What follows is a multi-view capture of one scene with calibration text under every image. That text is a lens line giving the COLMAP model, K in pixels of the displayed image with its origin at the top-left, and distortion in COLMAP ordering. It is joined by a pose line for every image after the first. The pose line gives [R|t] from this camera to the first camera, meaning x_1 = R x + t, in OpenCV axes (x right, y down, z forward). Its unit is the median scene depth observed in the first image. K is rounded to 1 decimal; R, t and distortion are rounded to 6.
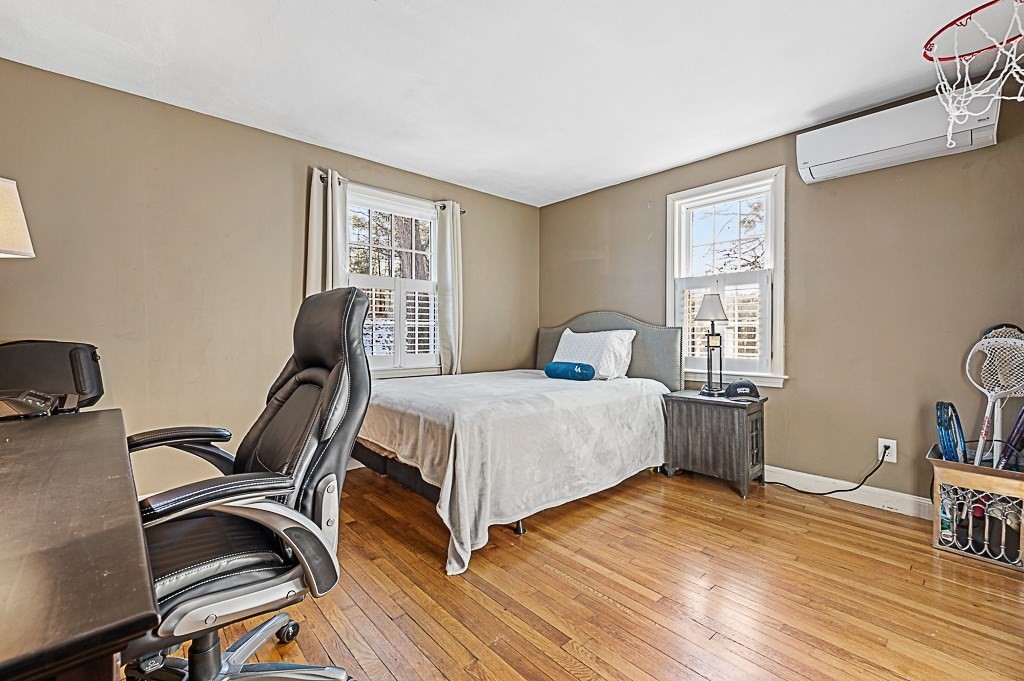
lens RADIAL K [[420.7, 0, 499.2], [0, 420.7, 341.3], [0, 0, 1]] dist [-0.000150, -0.000073]
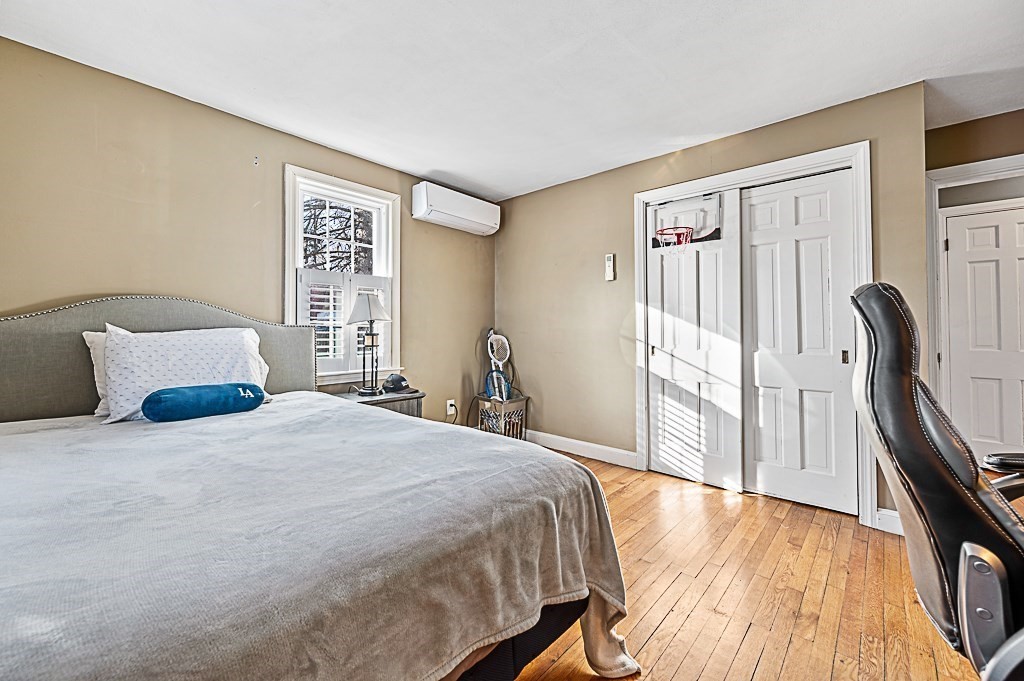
lens RADIAL K [[414.8, 0, 512.8], [0, 414.8, 323.1], [0, 0, 1]] dist [0.000379, 0.000015]
pose [[-0.113370, 0.016502, 0.993416, -0.515032], [0.019885, 0.999699, -0.014337, -0.020595], [-0.993354, 0.018129, -0.113664, 0.758853]]
